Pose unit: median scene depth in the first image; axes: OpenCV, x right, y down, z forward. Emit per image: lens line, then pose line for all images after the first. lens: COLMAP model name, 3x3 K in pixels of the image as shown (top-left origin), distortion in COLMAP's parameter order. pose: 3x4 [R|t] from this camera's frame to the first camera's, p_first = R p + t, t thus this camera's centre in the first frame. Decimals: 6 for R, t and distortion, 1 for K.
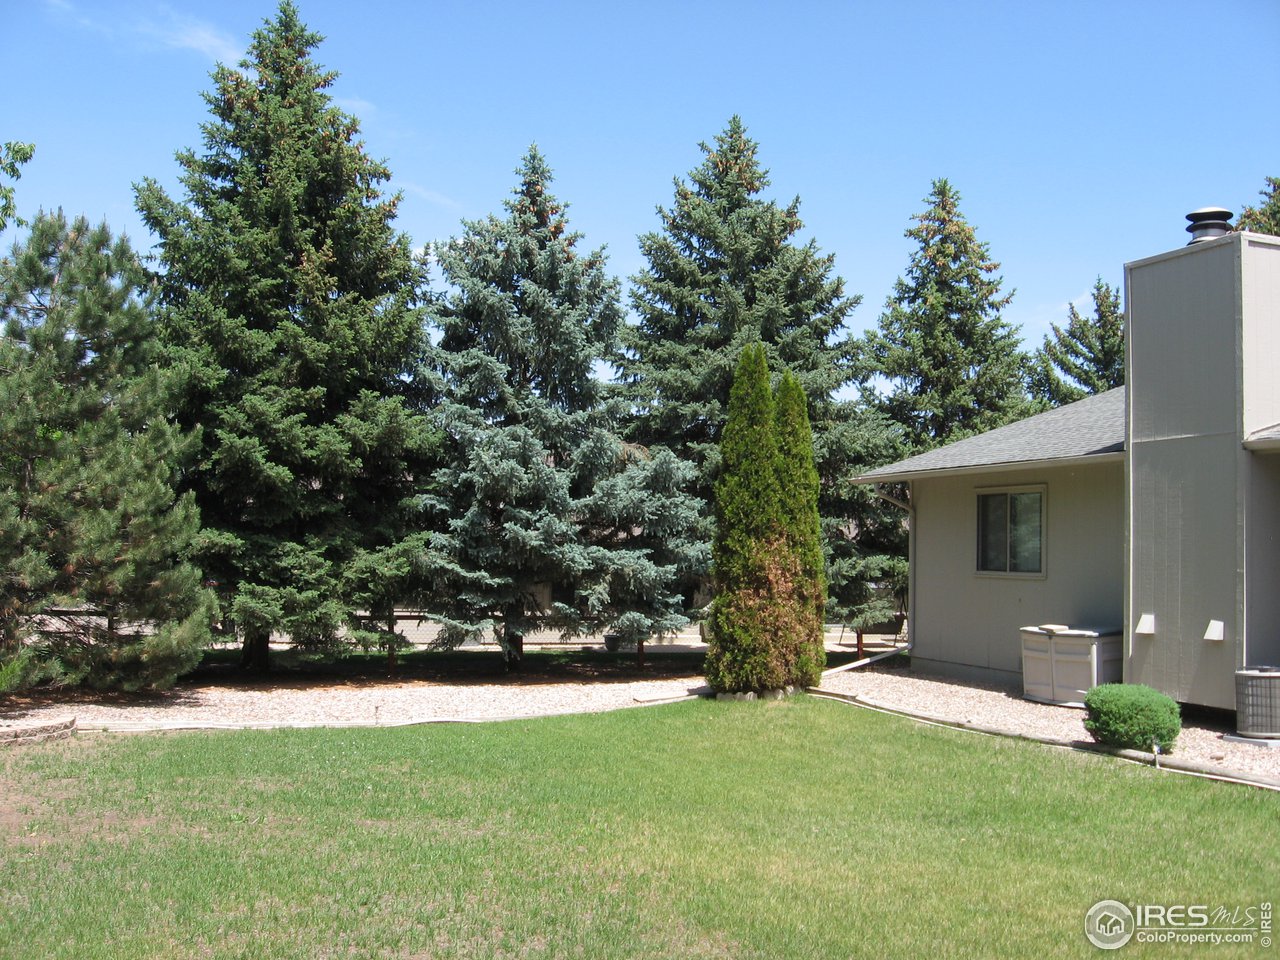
lens RADIAL K [[1332.6, 0, 634.7], [0, 1332.6, 486.4], [0, 0, 1]] dist [-0.122693, 0.015489]
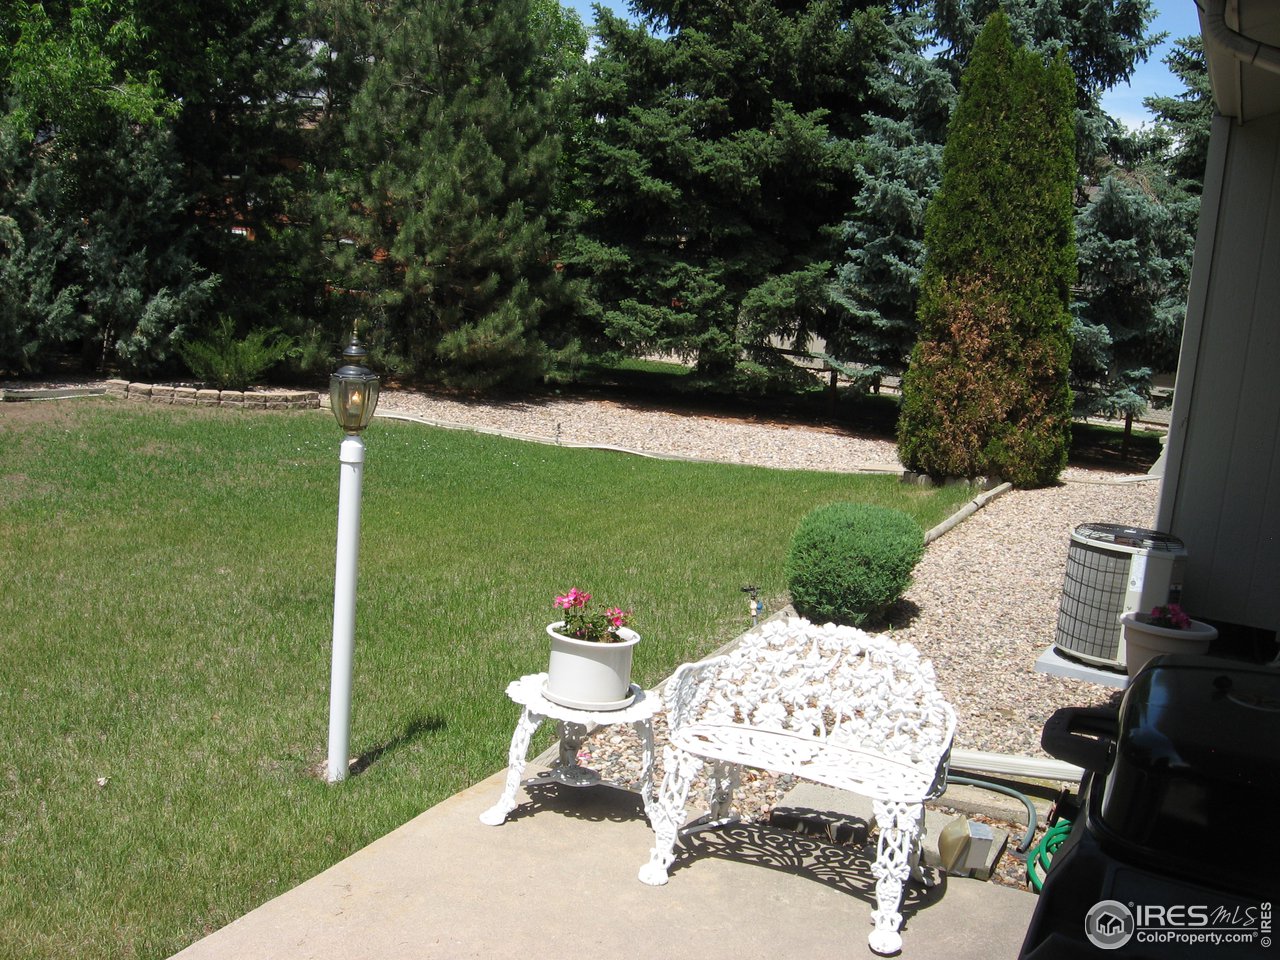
lens RADIAL K [[1332.6, 0, 634.7], [0, 1332.6, 486.4], [0, 0, 1]] dist [-0.122693, 0.015489]
pose [[0.704806, 0.169557, -0.688839, 0.421766], [-0.047112, 0.980060, 0.193037, 0.017429], [0.707834, -0.103601, 0.698740, 0.286068]]
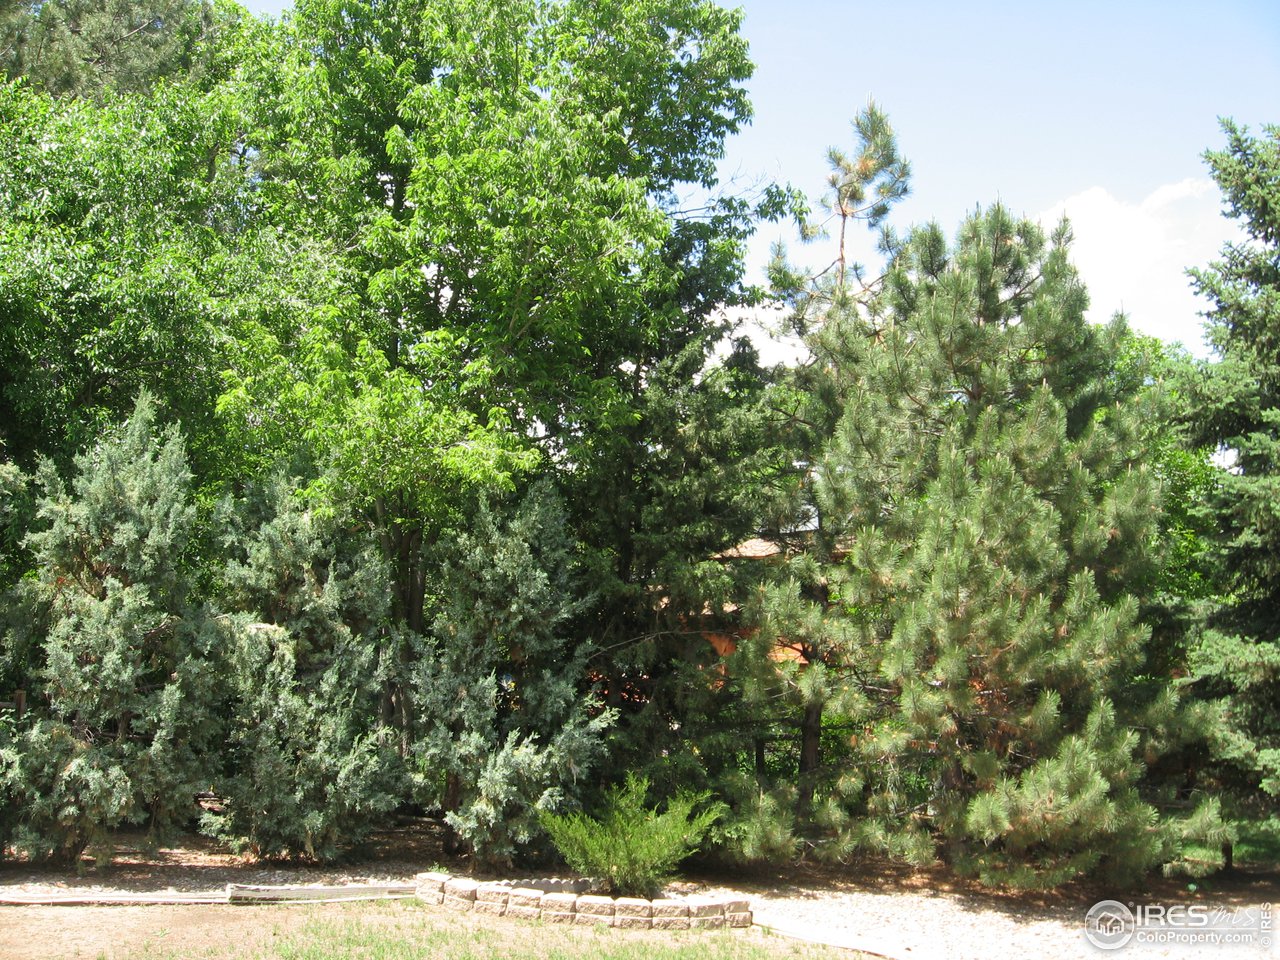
lens RADIAL K [[1332.6, 0, 634.7], [0, 1332.6, 486.4], [0, 0, 1]] dist [-0.122693, 0.015489]
pose [[0.292083, -0.137142, -0.946509, 0.160239], [0.006382, 0.989923, -0.141463, 0.046875], [0.956372, 0.035278, 0.290015, 0.559208]]
